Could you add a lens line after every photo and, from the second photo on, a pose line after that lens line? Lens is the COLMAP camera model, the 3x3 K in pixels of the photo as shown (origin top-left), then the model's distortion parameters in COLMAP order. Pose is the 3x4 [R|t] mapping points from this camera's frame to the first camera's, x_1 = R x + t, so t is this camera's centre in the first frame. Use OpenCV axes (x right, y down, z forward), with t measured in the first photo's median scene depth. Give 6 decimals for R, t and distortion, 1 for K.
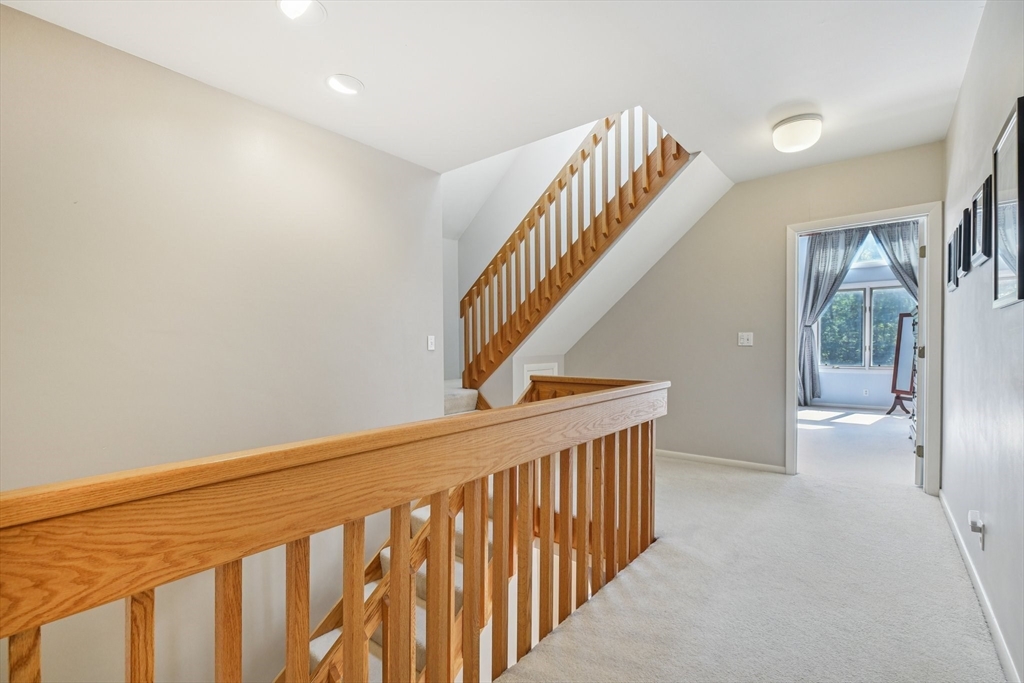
lens RADIAL K [[451.2, 0, 515.5], [0, 451.2, 345.4], [0, 0, 1]] dist [-0.004021, -0.000363]
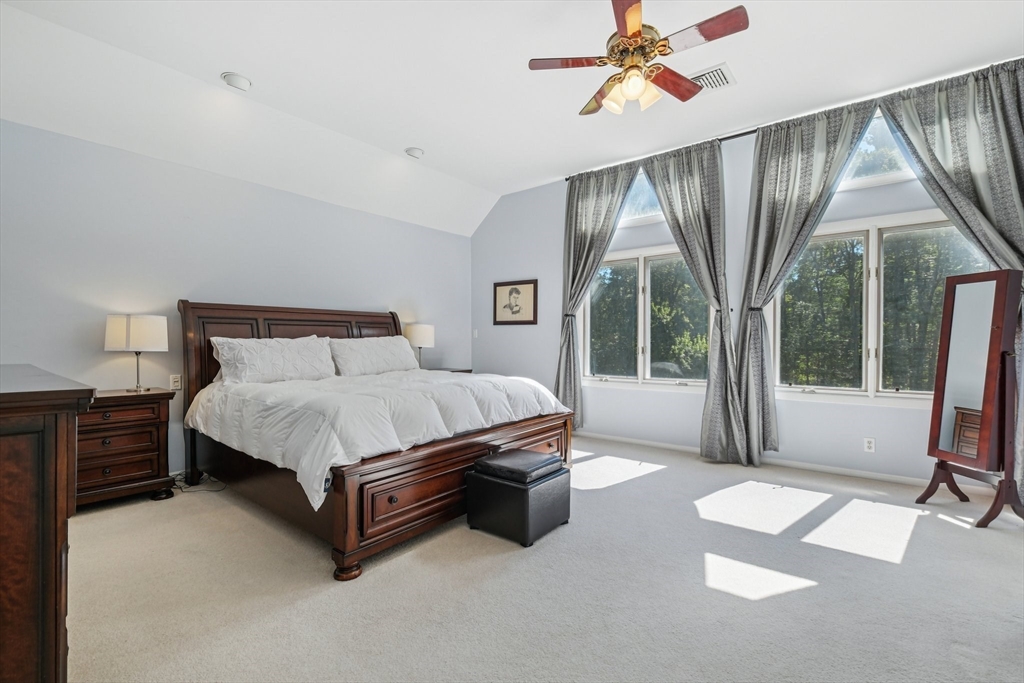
lens RADIAL K [[451.2, 0, 508.5], [0, 451.2, 338.9], [0, 0, 1]] dist [-0.004021, -0.000363]
pose [[0.999961, 0.008824, 0.000144, 0.388691], [-0.008822, 0.999919, -0.009146, -0.001796], [-0.000225, 0.009144, 0.999958, 0.513674]]
